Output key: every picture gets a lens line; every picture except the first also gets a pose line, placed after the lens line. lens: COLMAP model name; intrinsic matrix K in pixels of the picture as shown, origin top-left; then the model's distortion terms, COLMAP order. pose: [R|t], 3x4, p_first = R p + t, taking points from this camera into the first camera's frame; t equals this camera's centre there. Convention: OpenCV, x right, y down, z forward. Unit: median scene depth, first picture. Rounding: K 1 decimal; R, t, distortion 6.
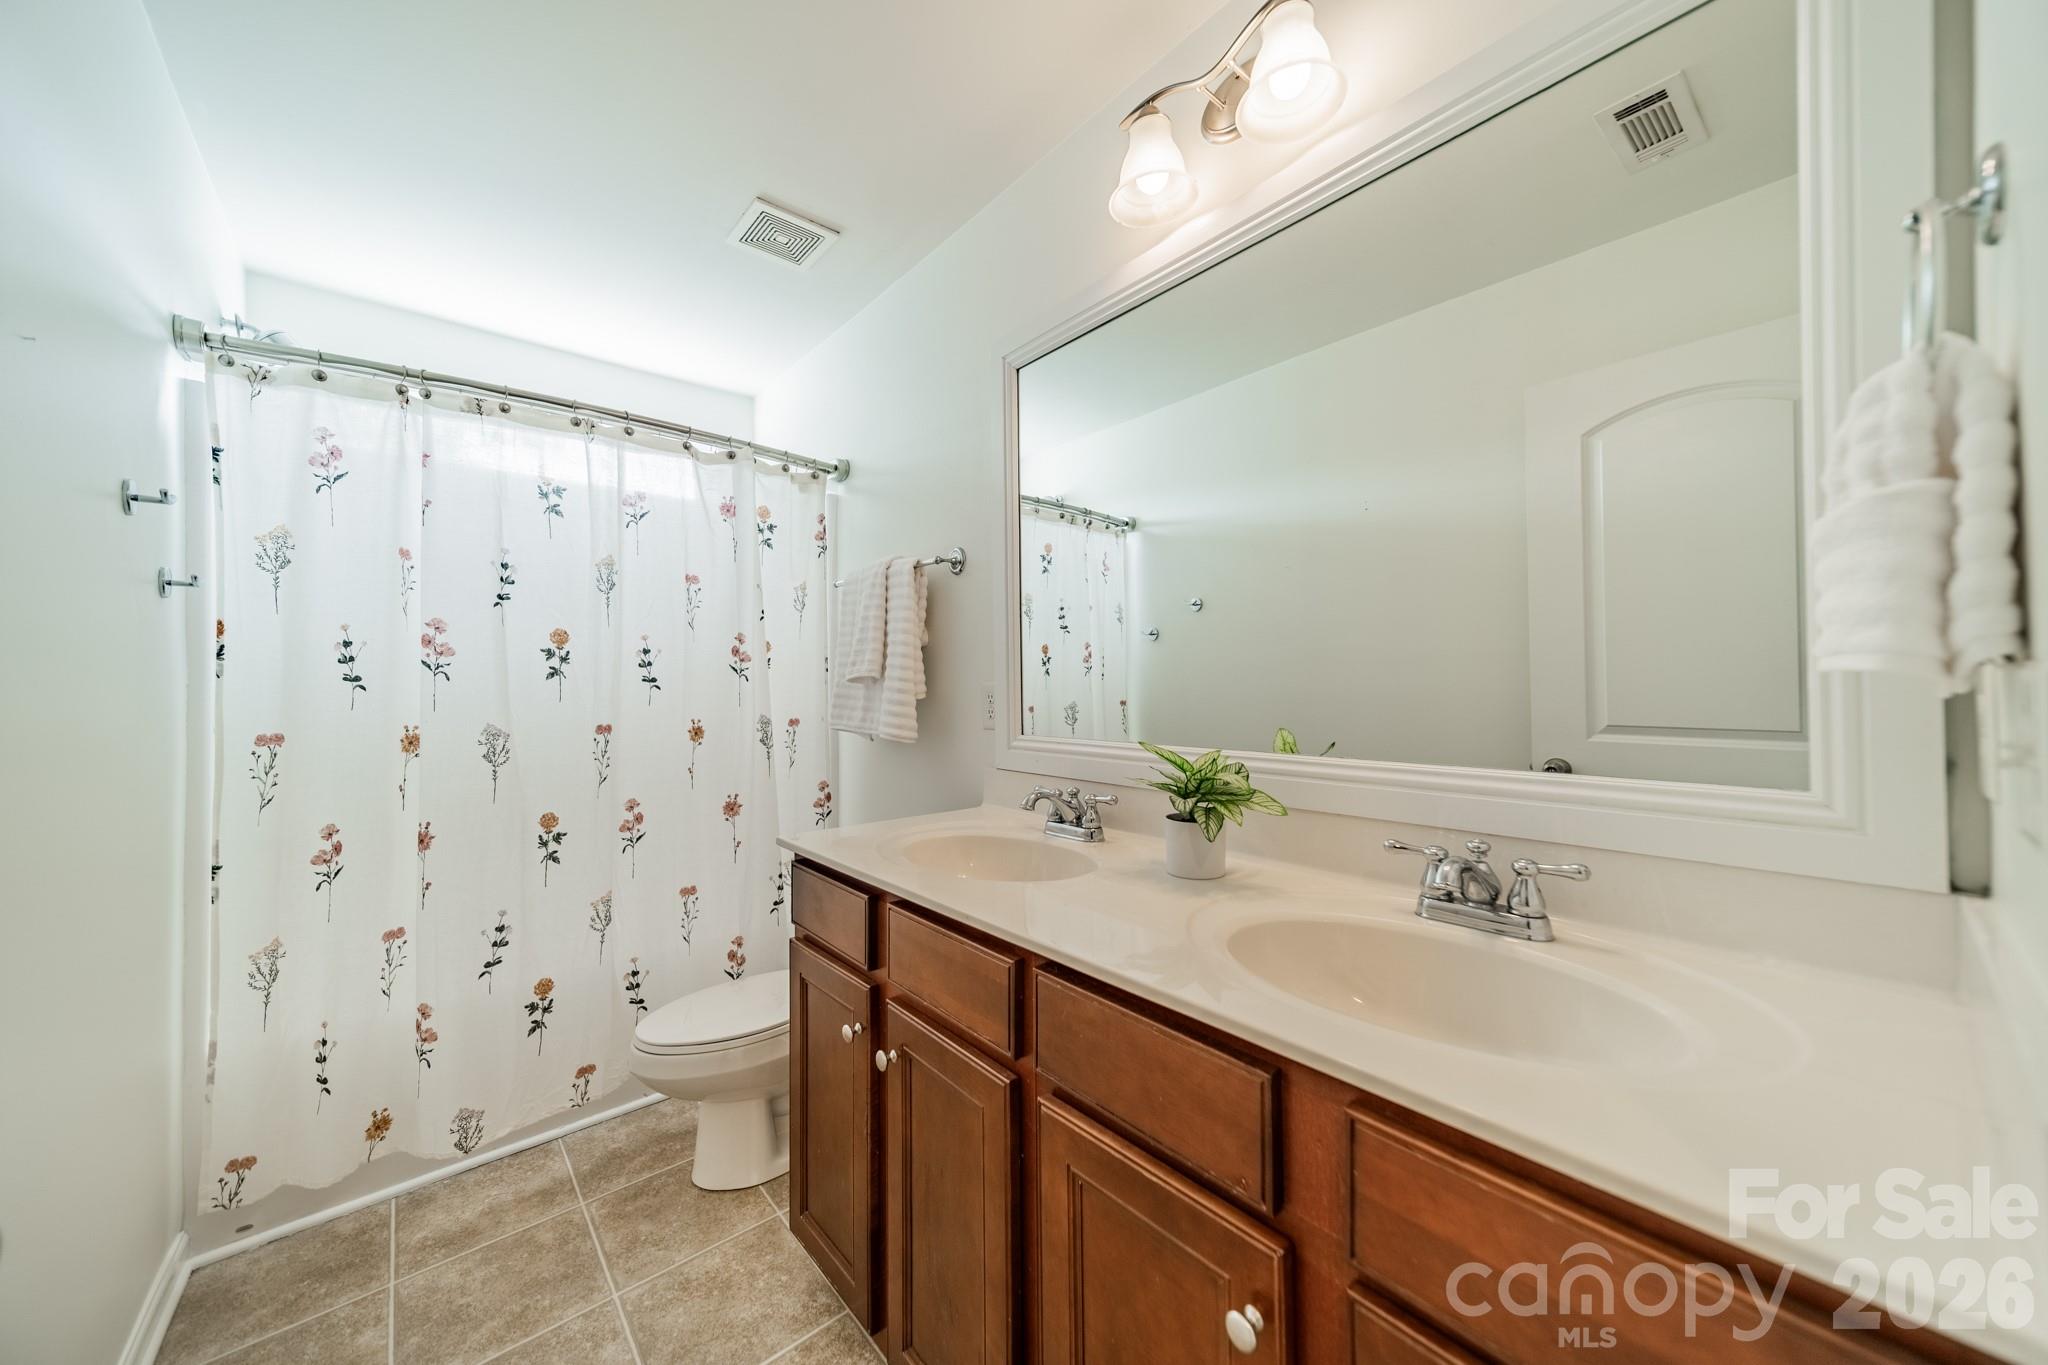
lens RADIAL K [[722.3, 0, 1027.7], [0, 722.3, 693.0], [0, 0, 1]] dist [0.009333, 0.000201]
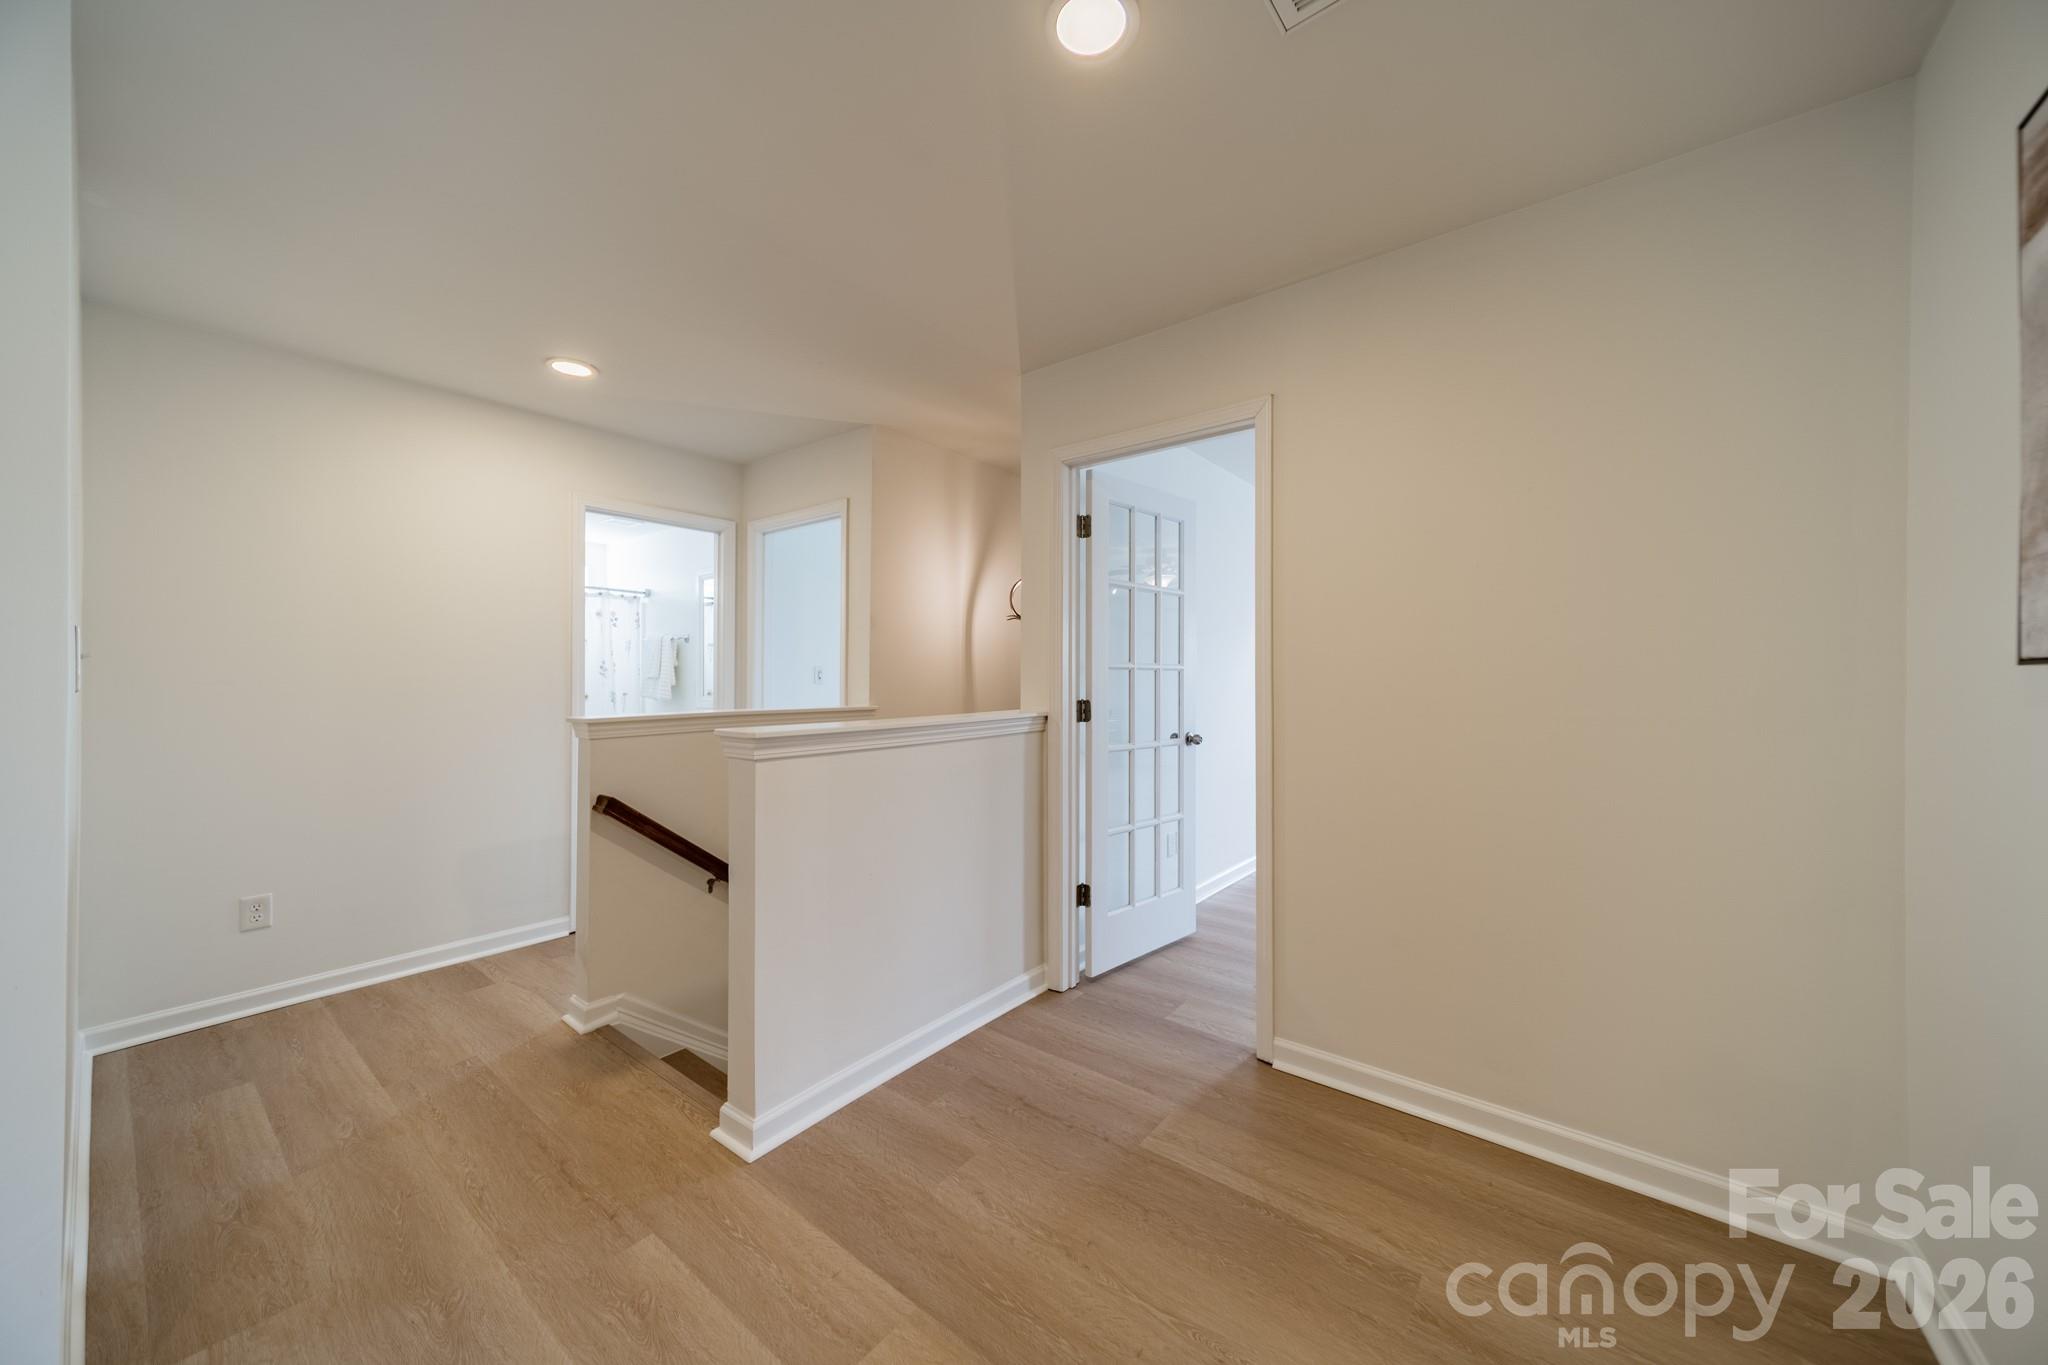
lens RADIAL K [[722.3, 0, 1035.1], [0, 722.3, 677.5], [0, 0, 1]] dist [0.009333, 0.000201]
pose [[0.982035, 0.009997, 0.188432, 0.659596], [-0.010170, 0.999948, -0.000047, -0.033312], [-0.188423, -0.001870, 0.982086, -1.912593]]
